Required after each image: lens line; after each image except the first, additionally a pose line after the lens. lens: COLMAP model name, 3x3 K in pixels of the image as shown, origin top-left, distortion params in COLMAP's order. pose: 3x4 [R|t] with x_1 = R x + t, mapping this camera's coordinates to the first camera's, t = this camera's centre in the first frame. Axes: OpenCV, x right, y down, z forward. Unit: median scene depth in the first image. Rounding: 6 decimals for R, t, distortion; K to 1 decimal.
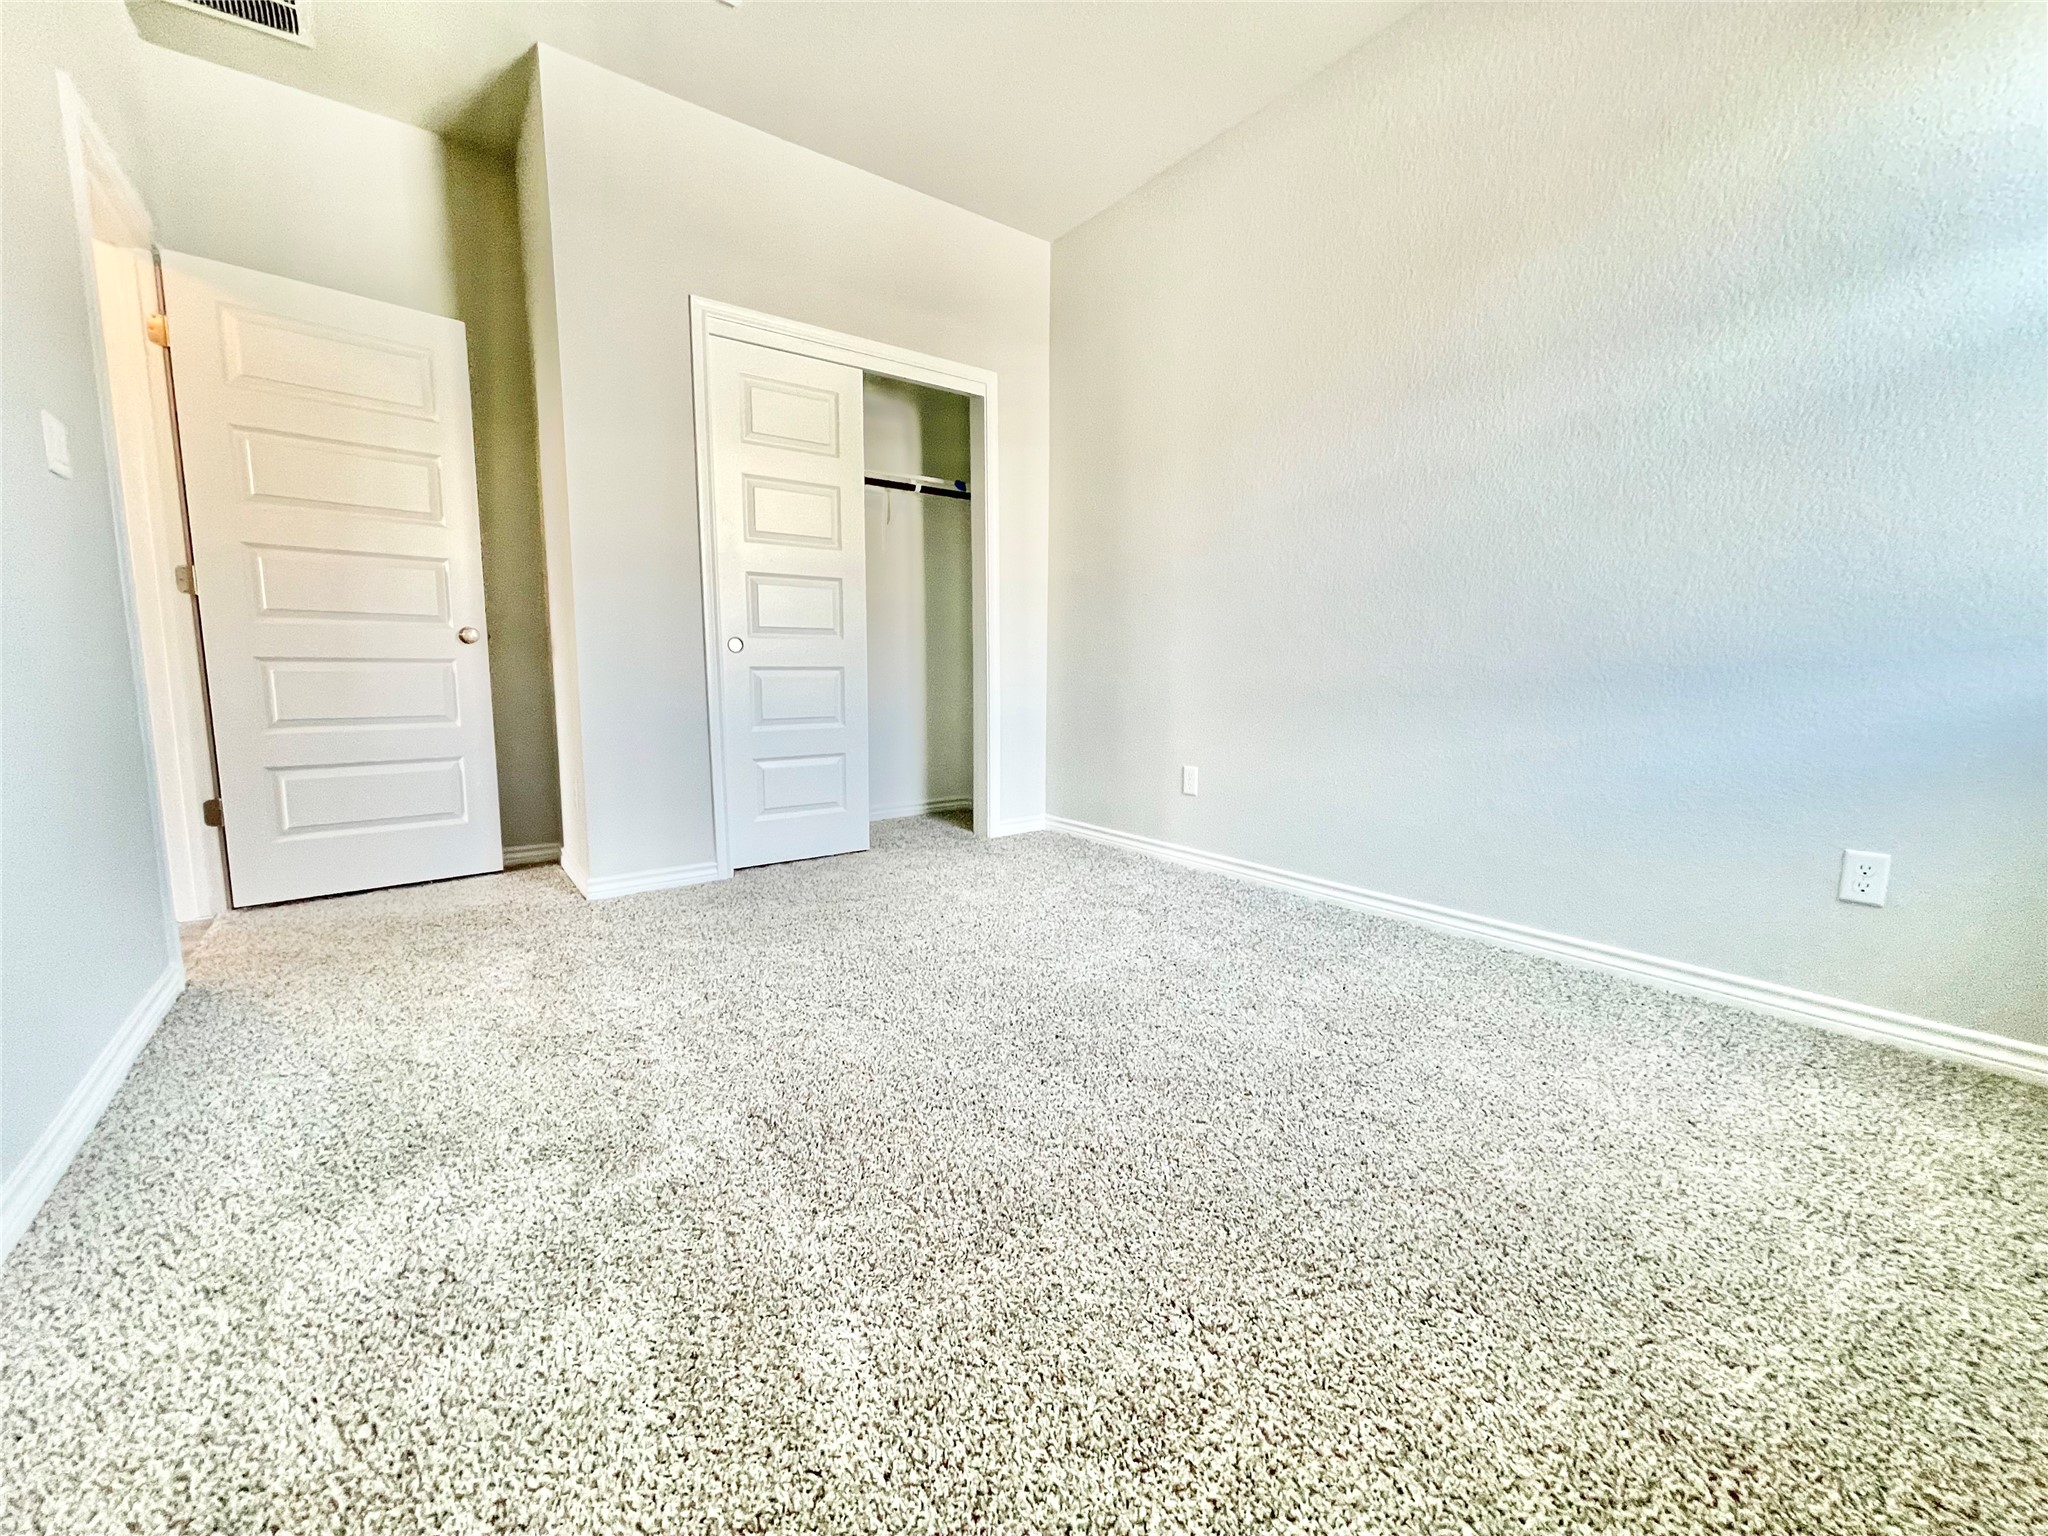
lens RADIAL K [[824.6, 0, 1022.7], [0, 824.6, 766.4], [0, 0, 1]] dist [-0.000564, -0.000501]
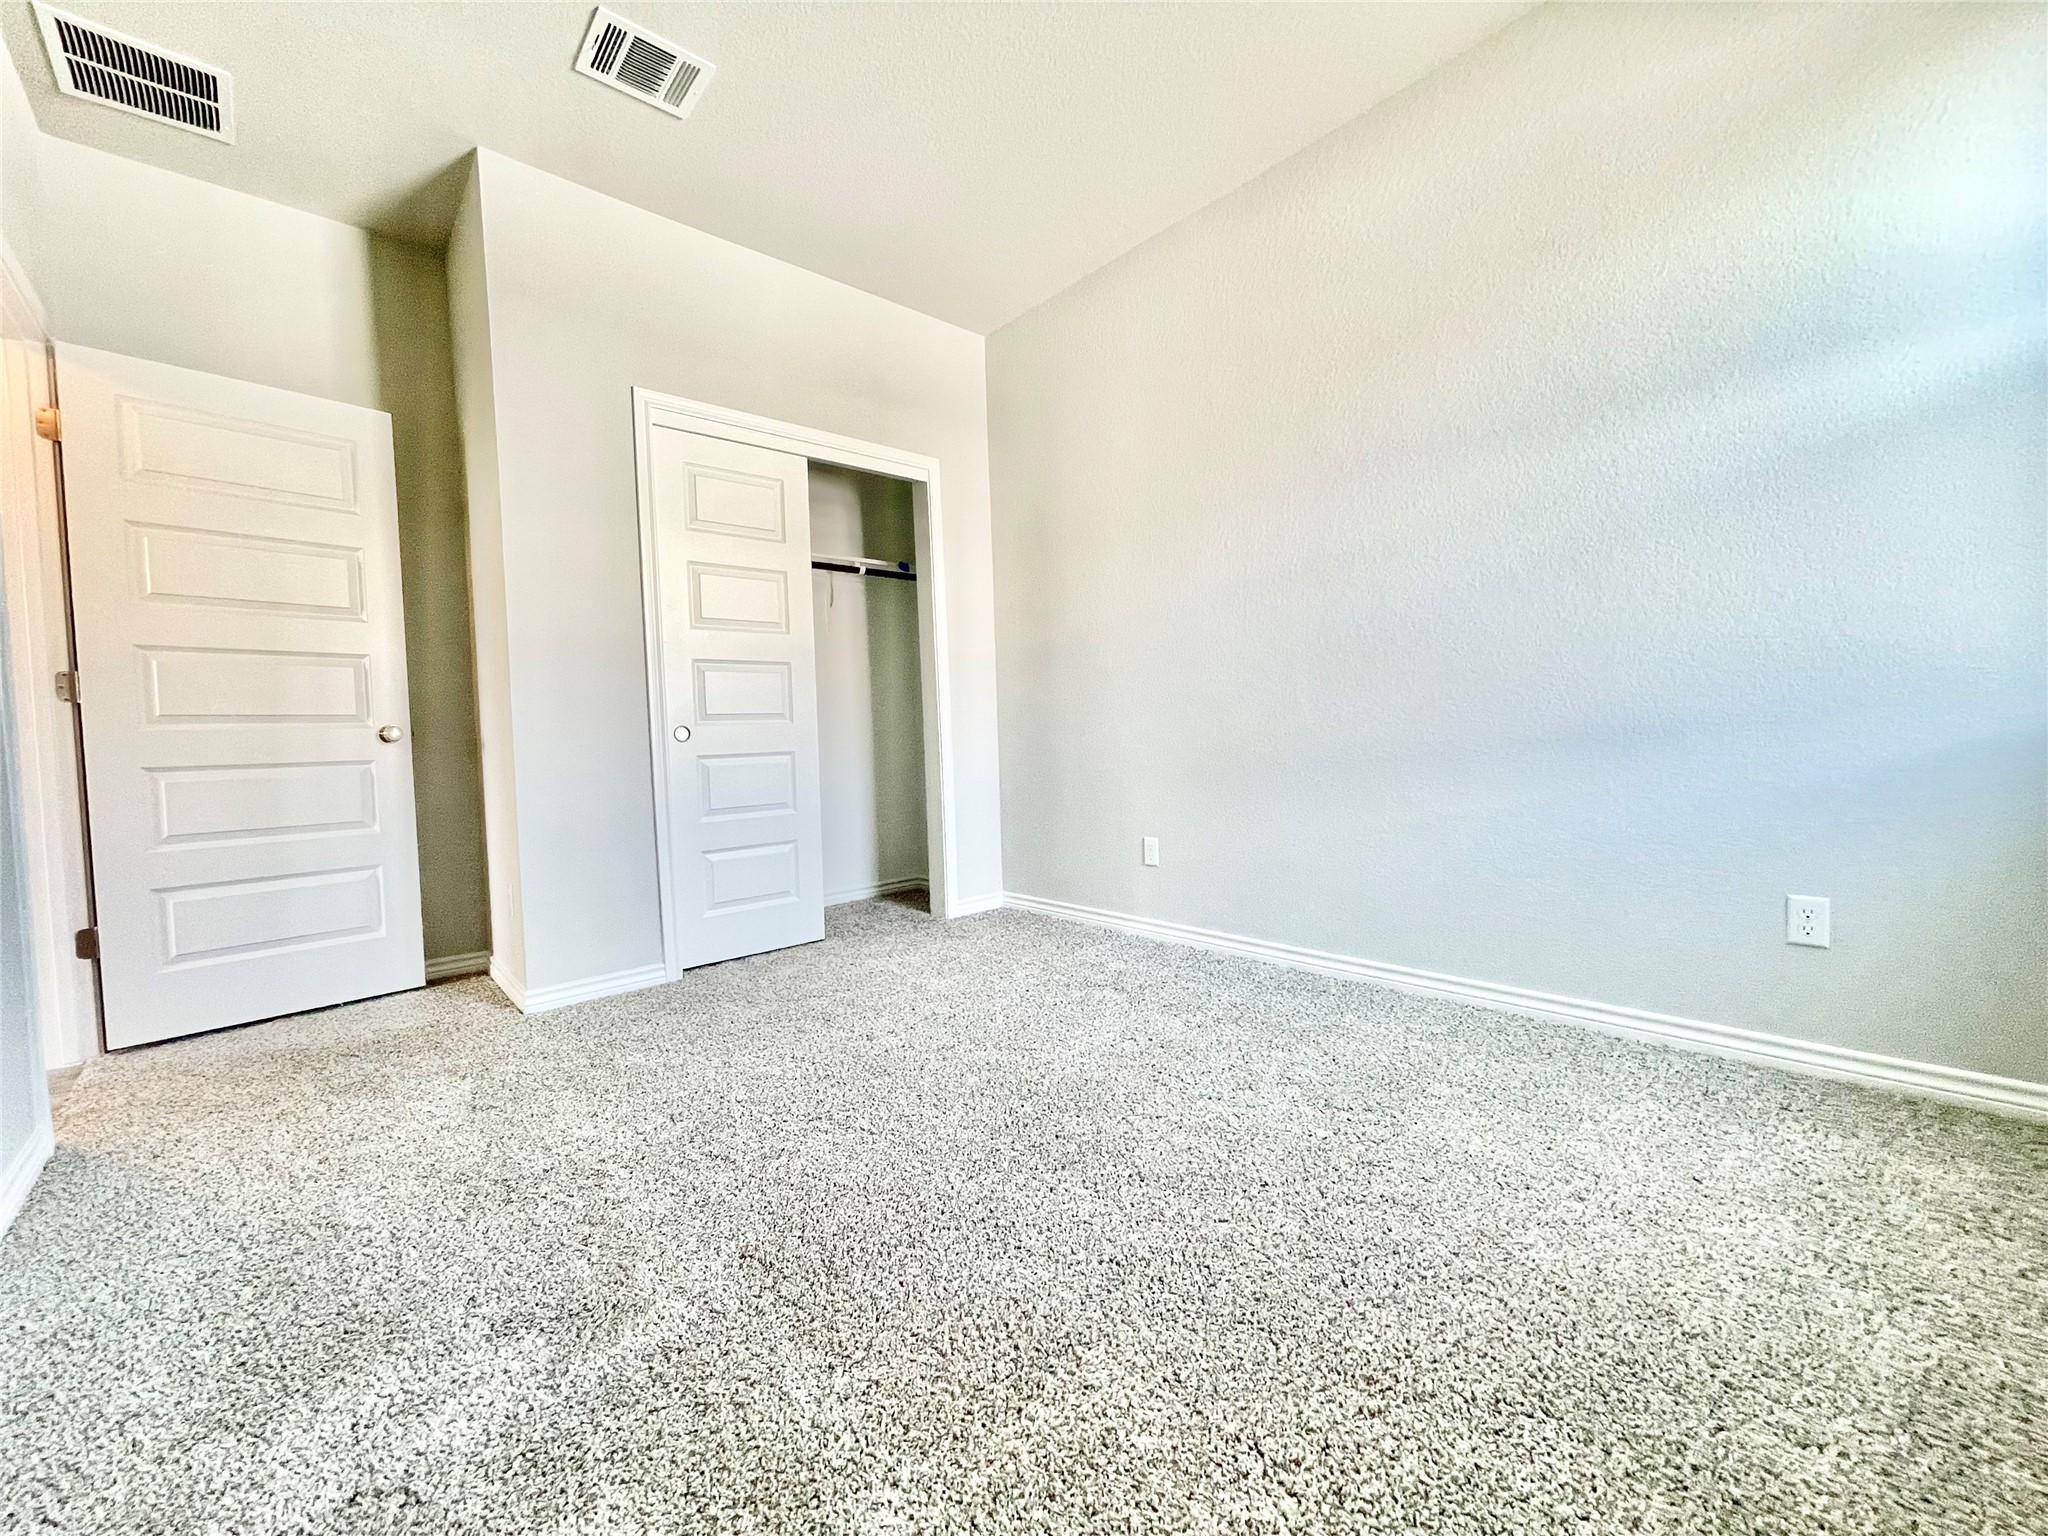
lens RADIAL K [[824.6, 0, 1023.4], [0, 824.6, 767.9], [0, 0, 1]] dist [-0.000564, -0.000501]
pose [[0.995469, -0.039485, 0.086503, -0.057881], [0.046340, 0.995819, -0.078727, -0.021730], [-0.083032, 0.082378, 0.993136, 0.017754]]
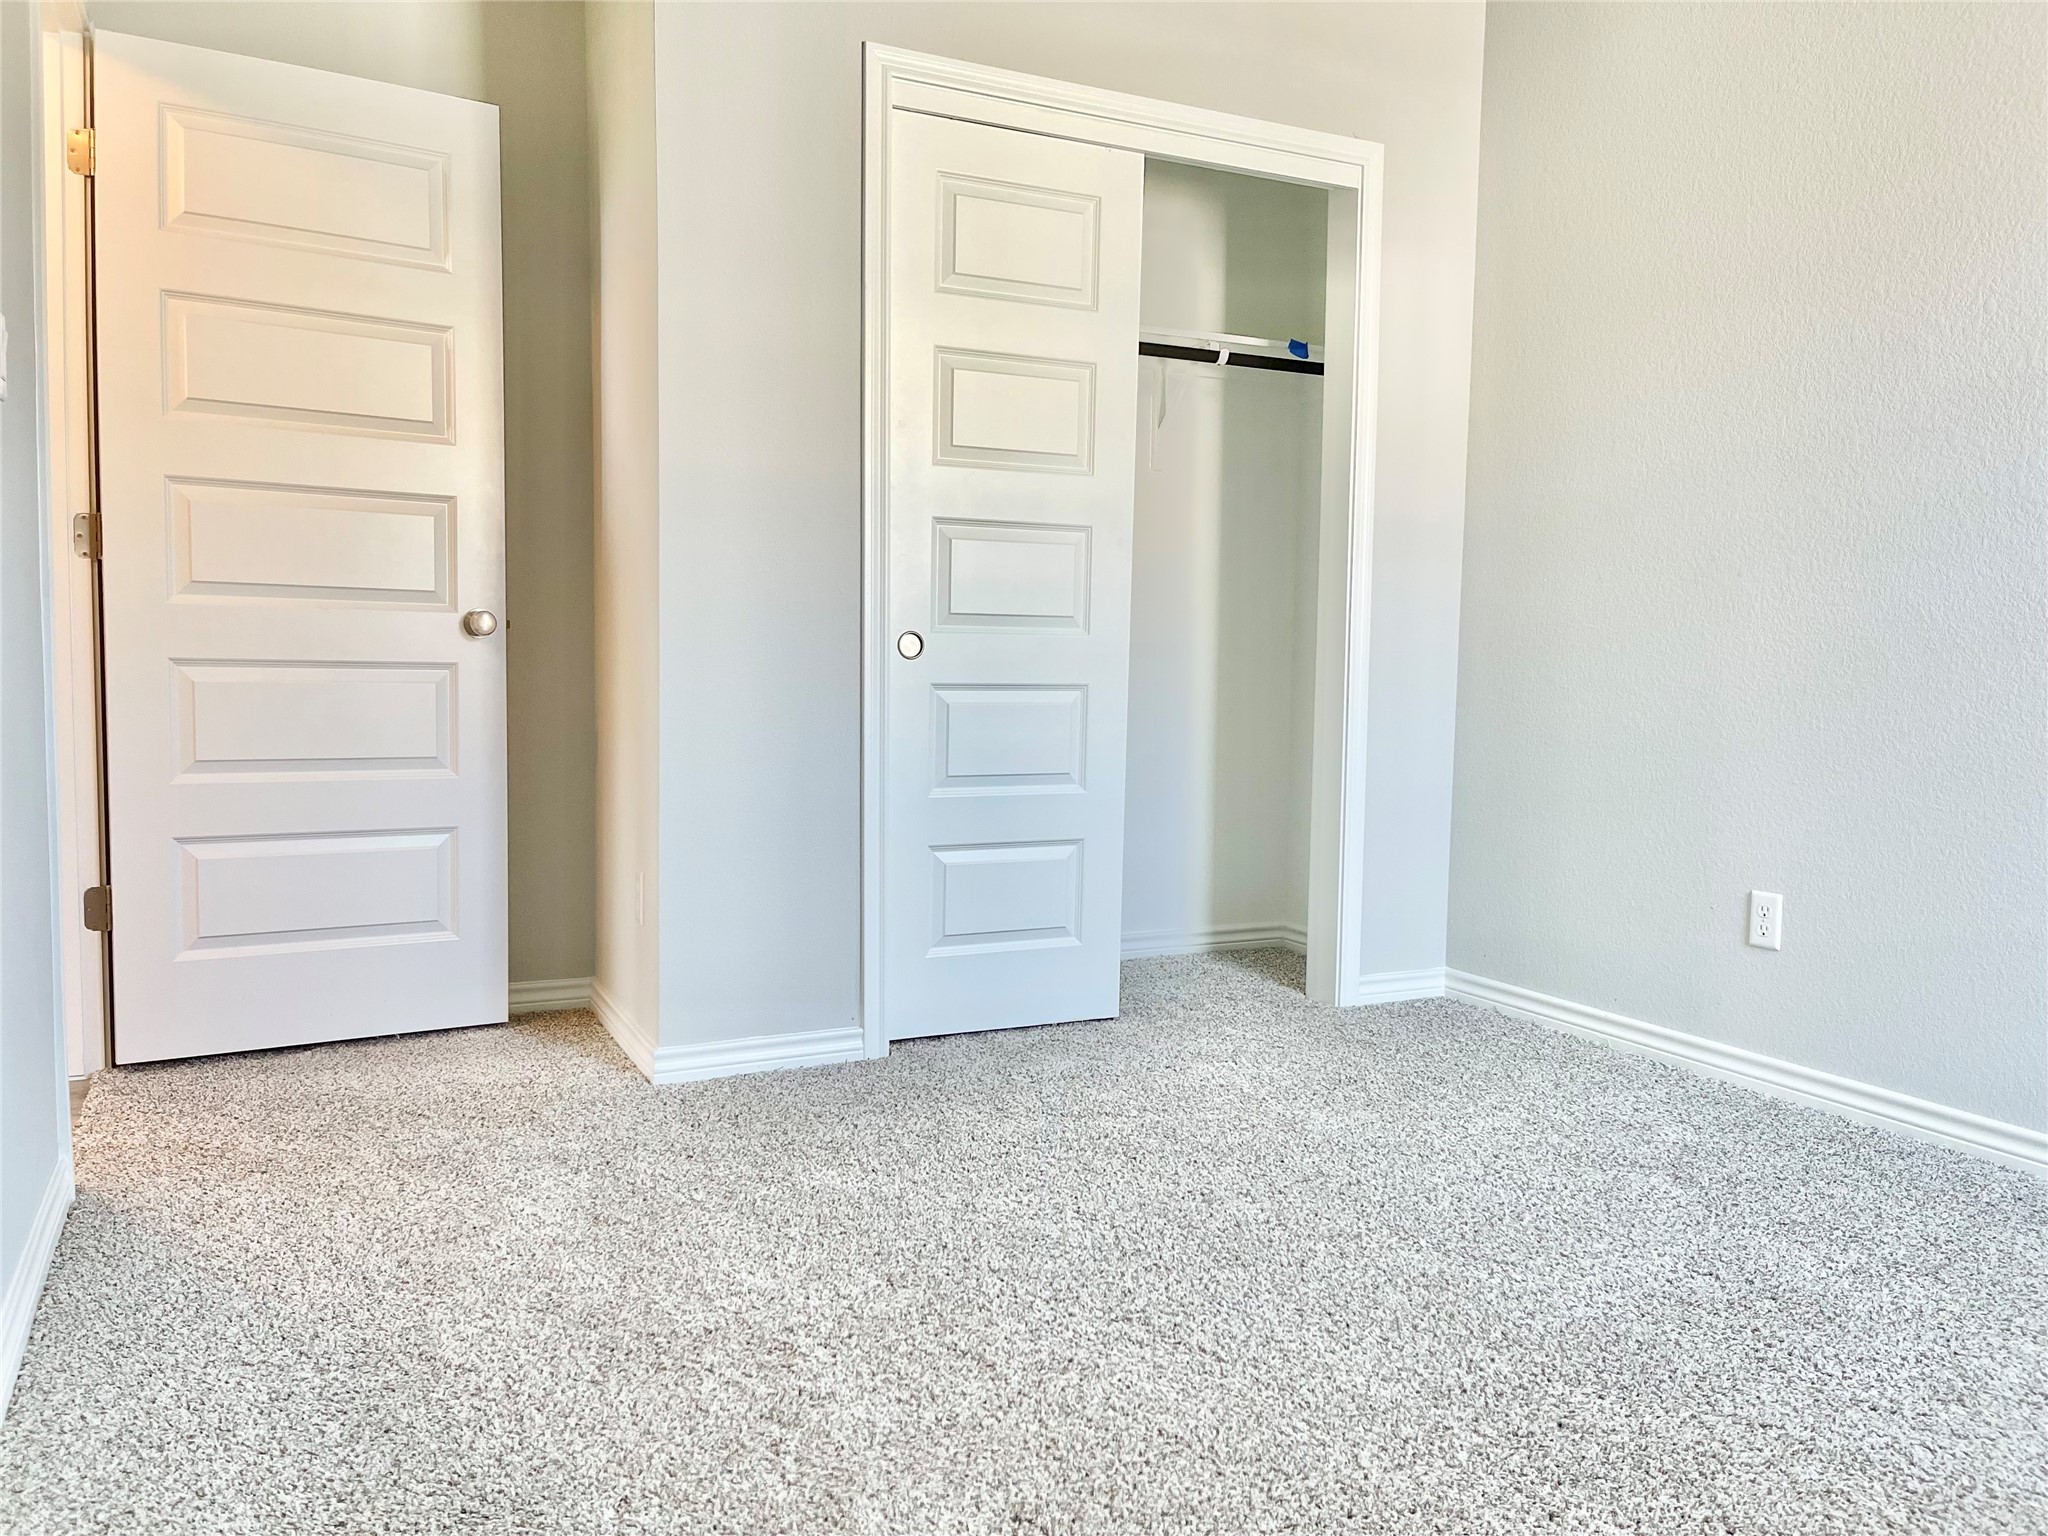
lens RADIAL K [[1546.1, 0, 1039.9], [0, 1546.1, 776.3], [0, 0, 1]] dist [0.069712, -0.092955]
pose [[0.982354, 0.026593, -0.185130, -0.099046], [-0.035249, 0.998426, -0.043627, -0.022337], [0.183678, 0.049383, 0.981745, -0.040829]]
